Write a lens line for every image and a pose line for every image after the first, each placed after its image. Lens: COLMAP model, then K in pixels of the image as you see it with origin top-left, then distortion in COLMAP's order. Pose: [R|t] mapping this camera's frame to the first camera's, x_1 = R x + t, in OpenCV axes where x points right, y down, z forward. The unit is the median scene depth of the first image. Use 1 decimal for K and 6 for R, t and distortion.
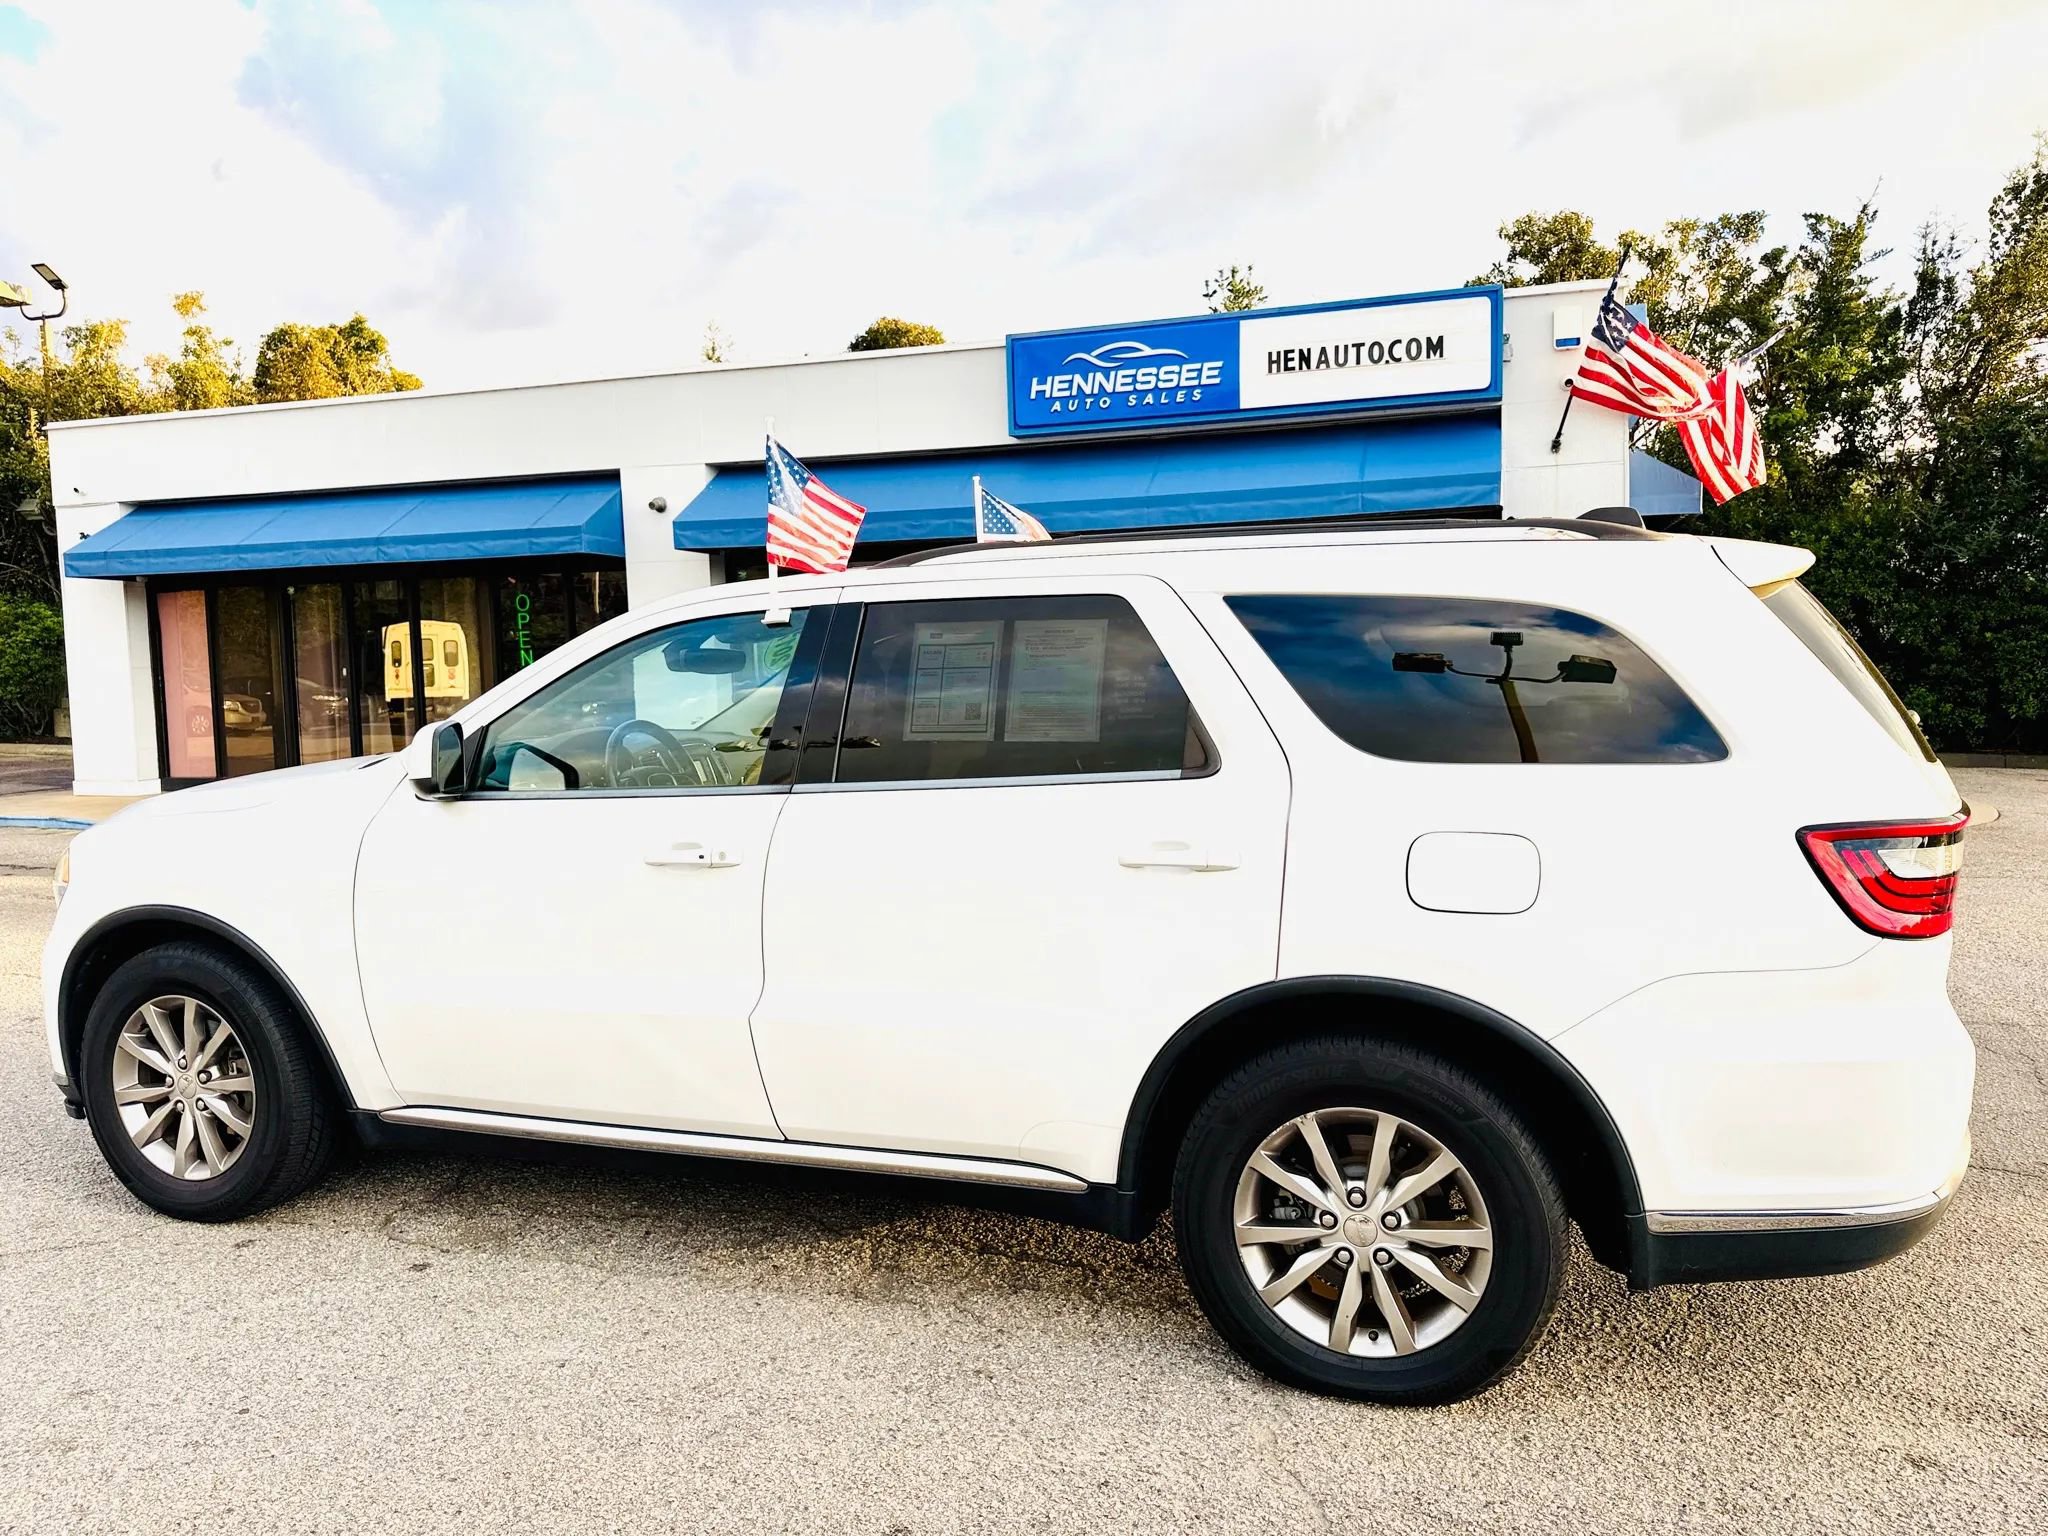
lens RADIAL K [[1467.0, 0, 1005.6], [0, 1467.0, 774.2], [0, 0, 1]] dist [0.120112, -0.222724]
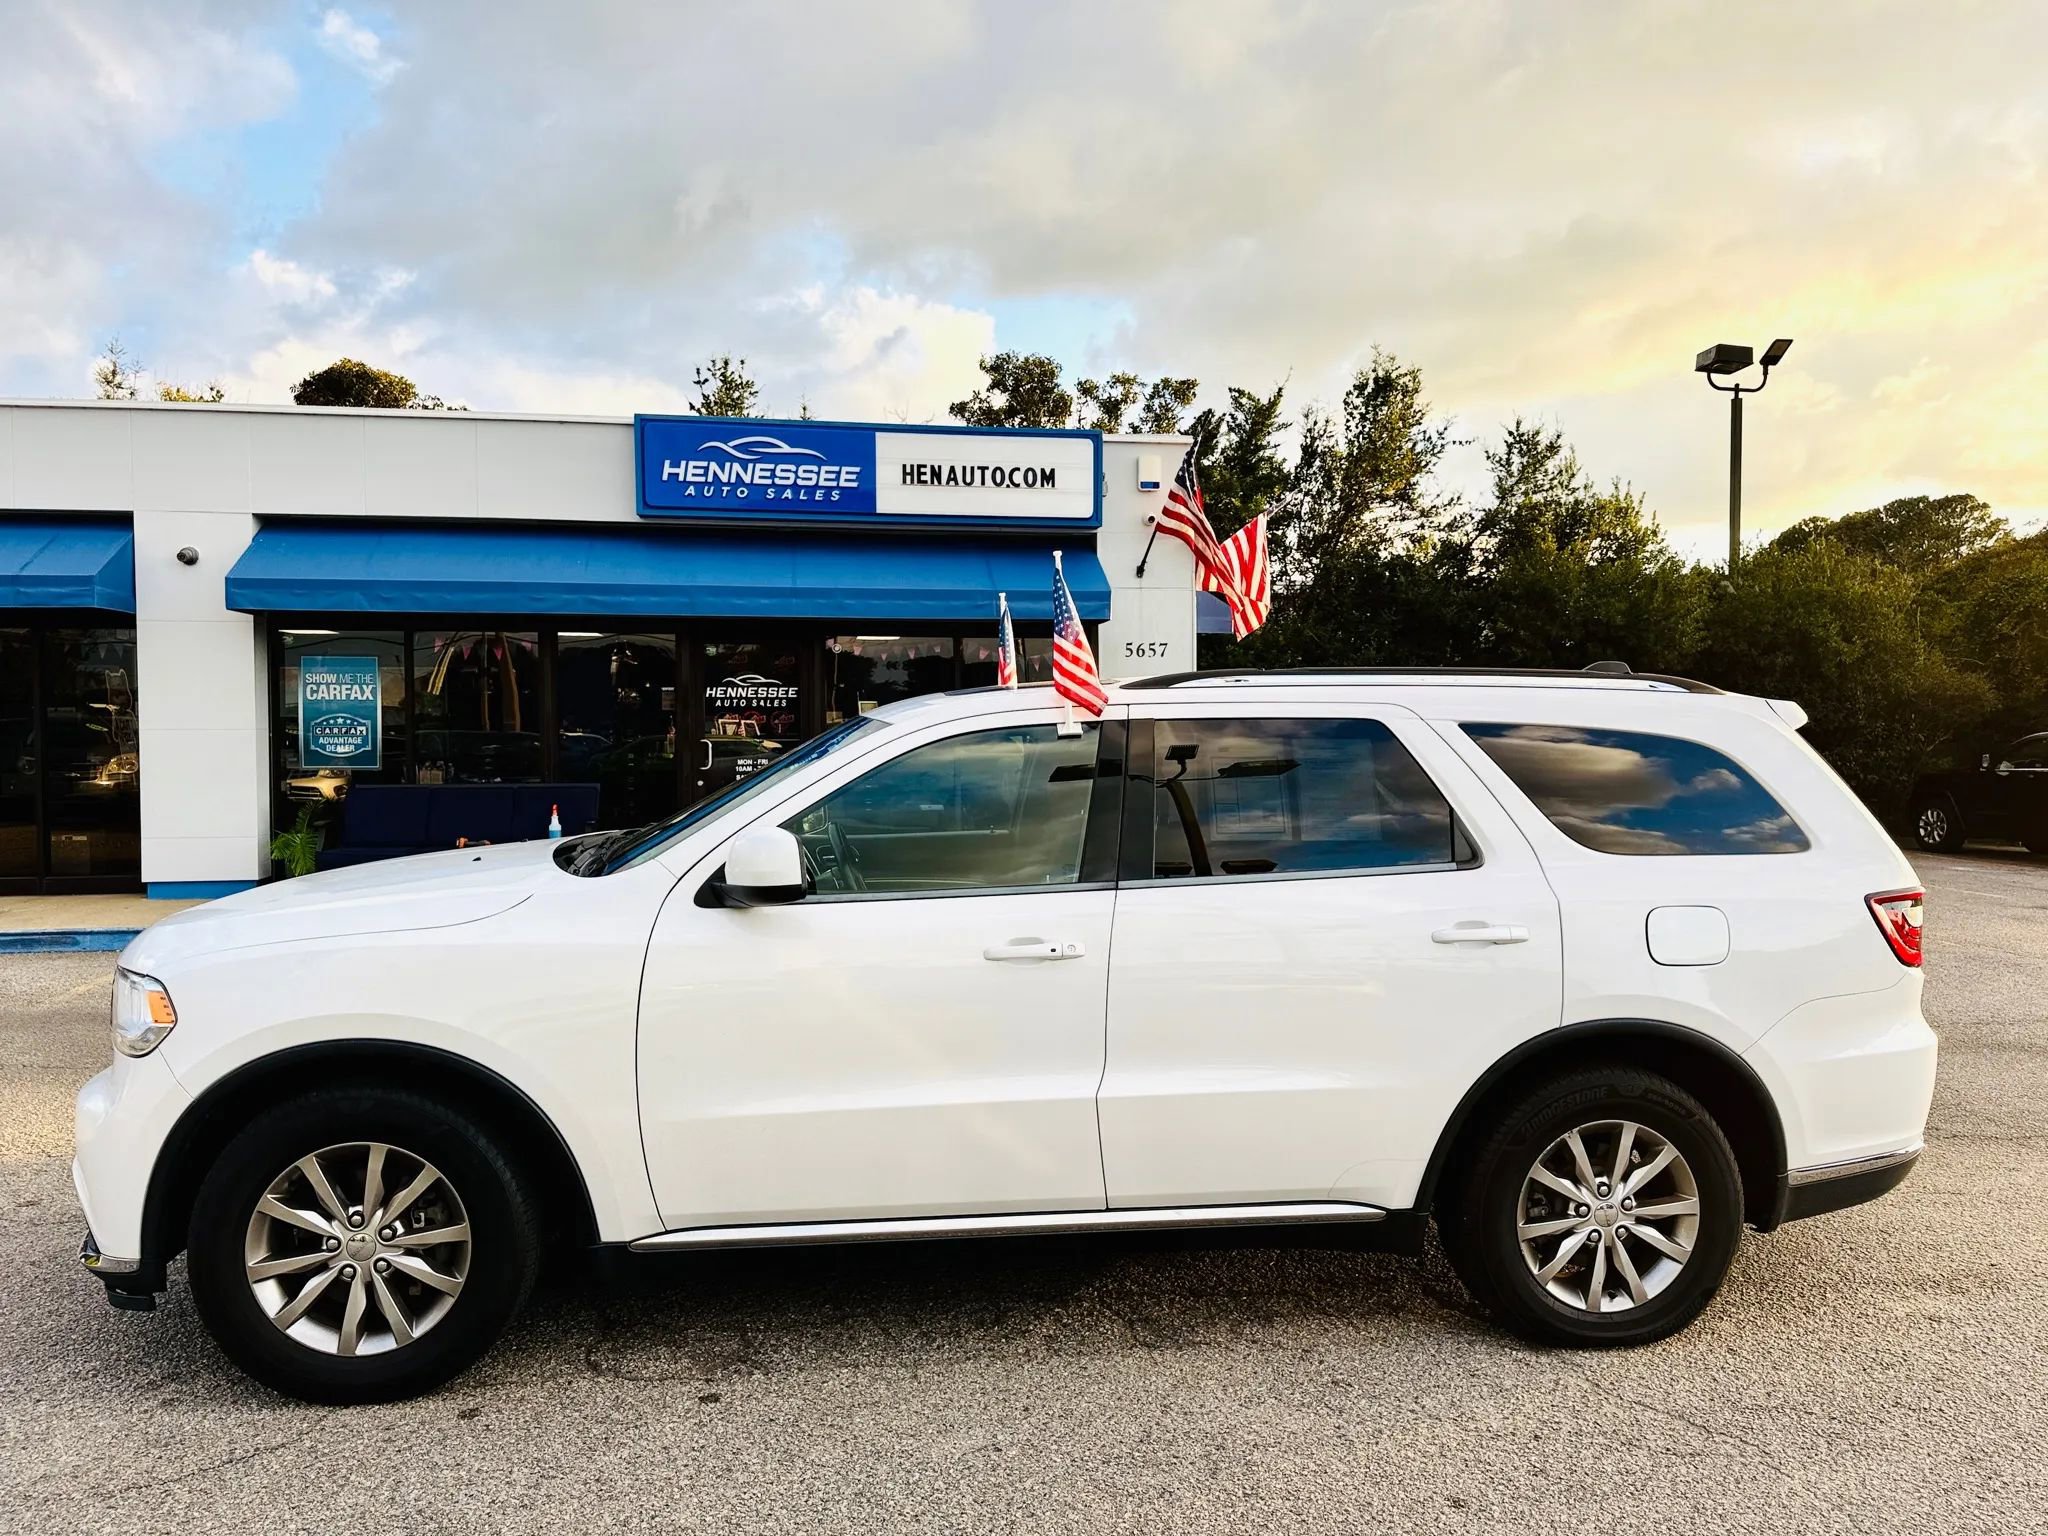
lens RADIAL K [[1470.9, 0, 1048.4], [0, 1470.9, 762.2], [0, 0, 1]] dist [0.106715, -0.174542]
pose [[0.888204, 0.013128, 0.459262, -0.224251], [0.014125, 0.998339, -0.055855, -0.006768], [-0.459233, 0.056097, 0.886543, 0.010490]]
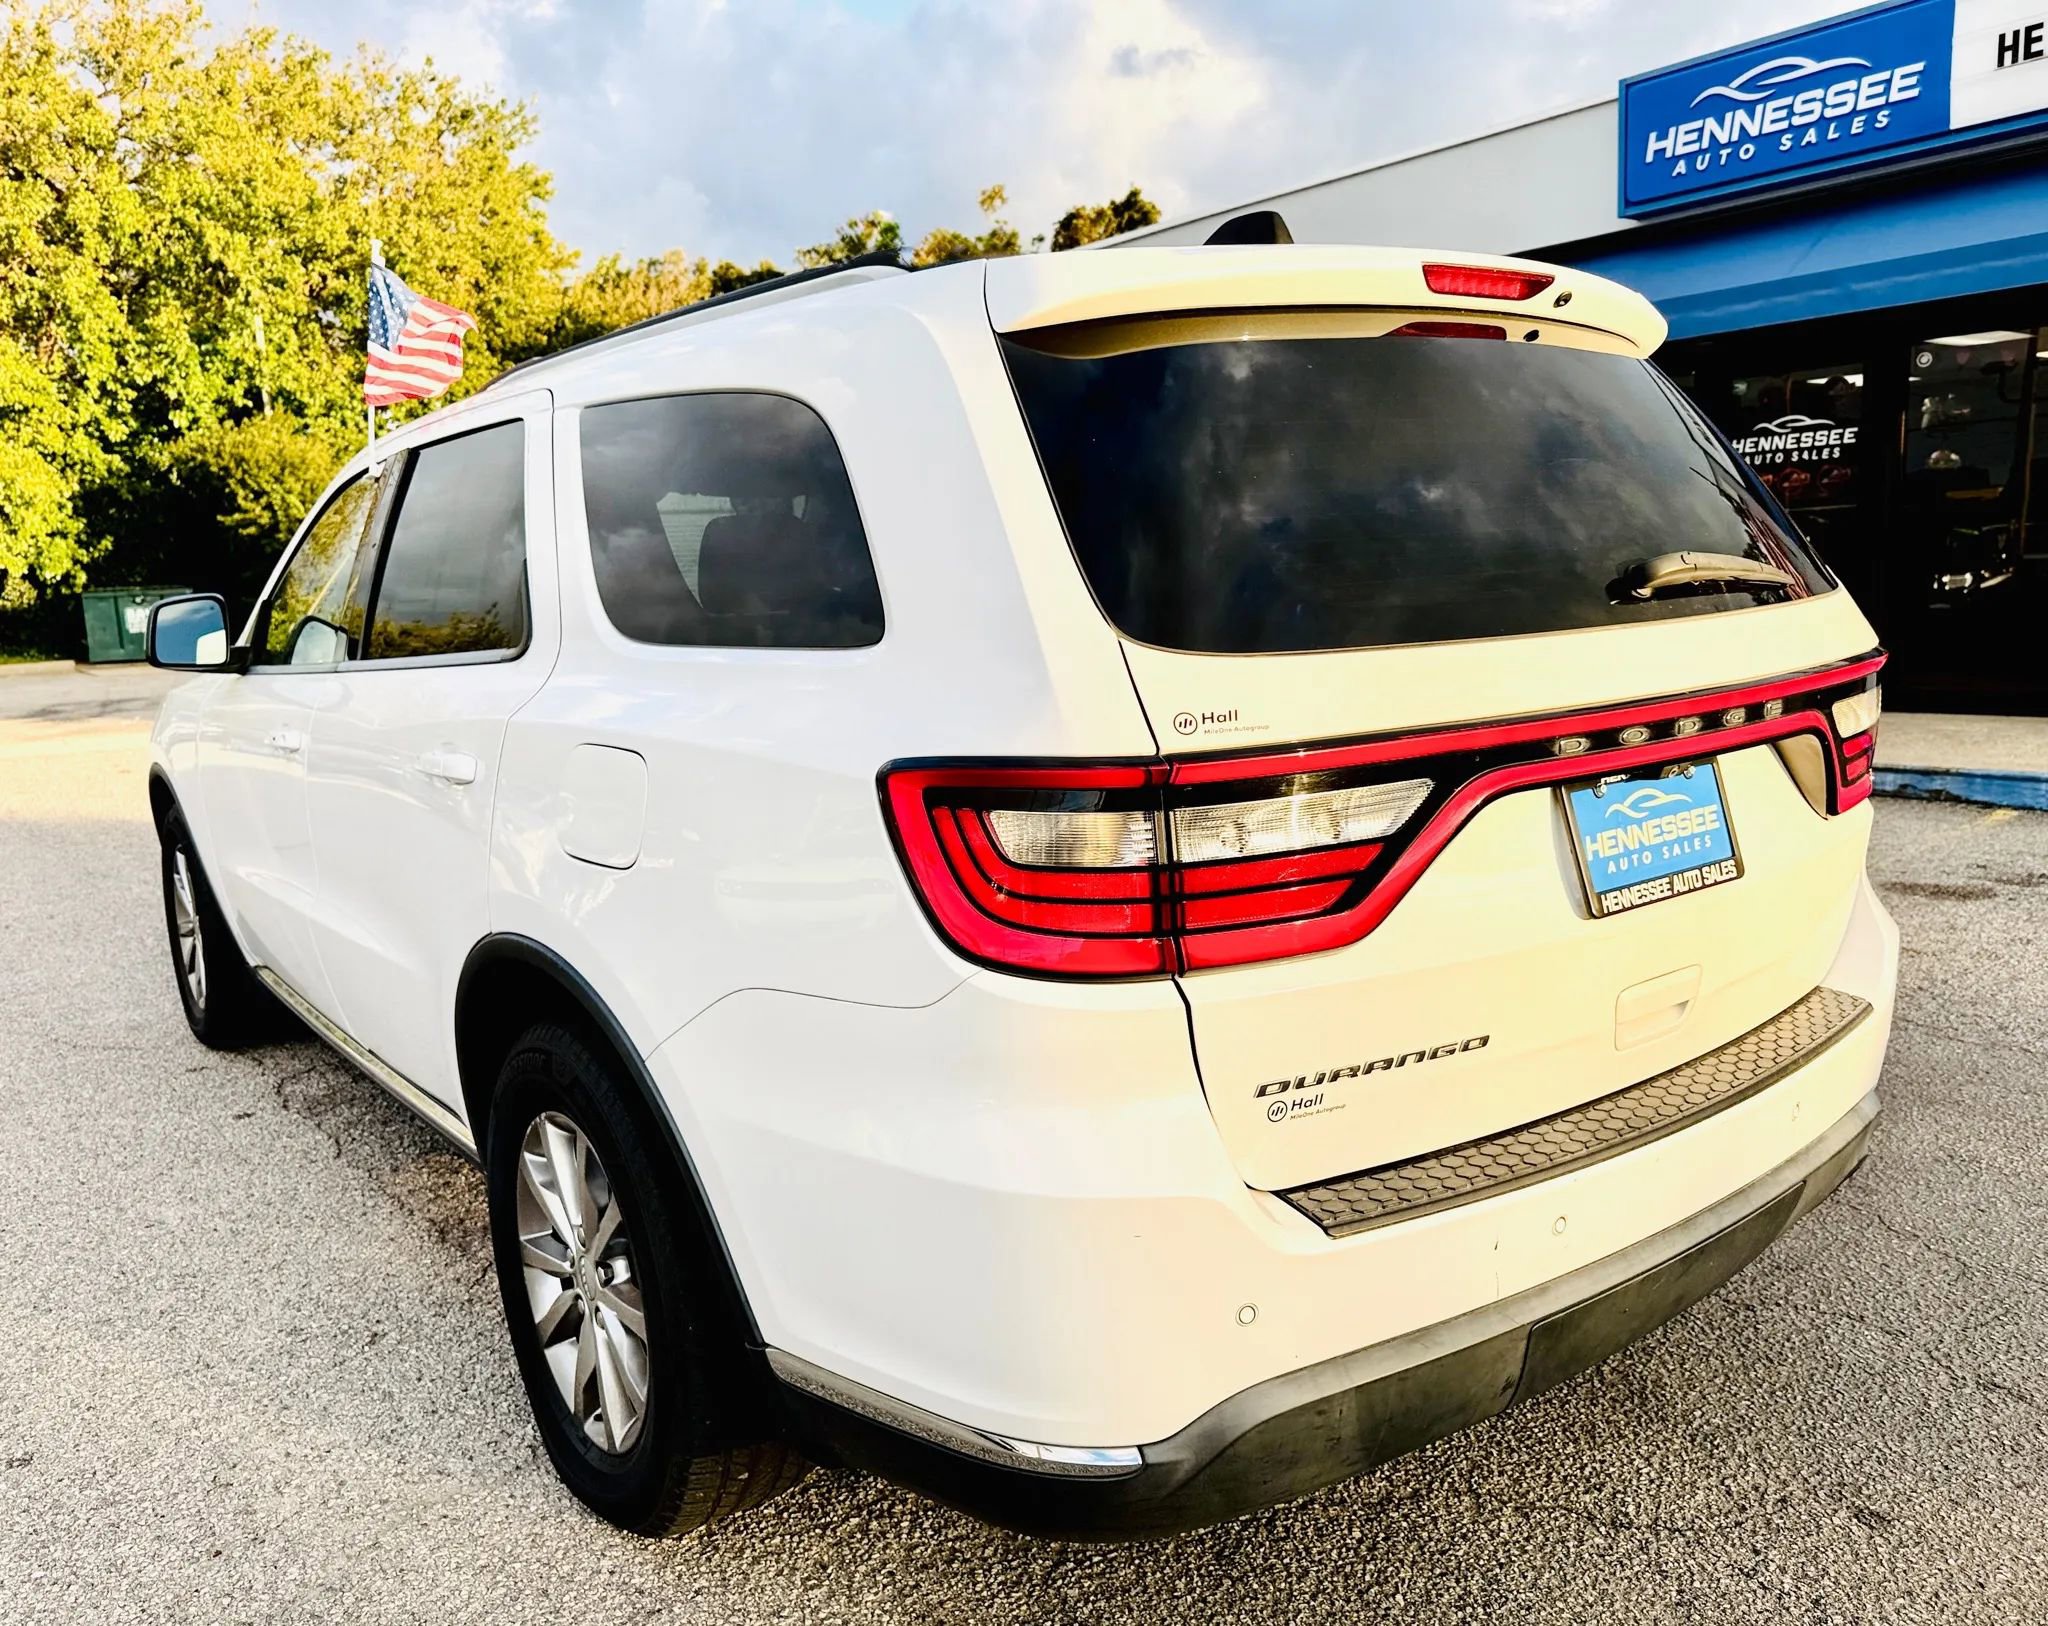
lens RADIAL K [[1593.4, 0, 968.4], [0, 1593.4, 842.1], [0, 0, 1]] dist [-0.003127, -0.007242]
pose [[0.819651, 0.079645, -0.567300, 0.234522], [-0.018354, 0.993431, 0.112953, 0.000086], [0.572570, -0.082170, 0.815728, 0.138654]]
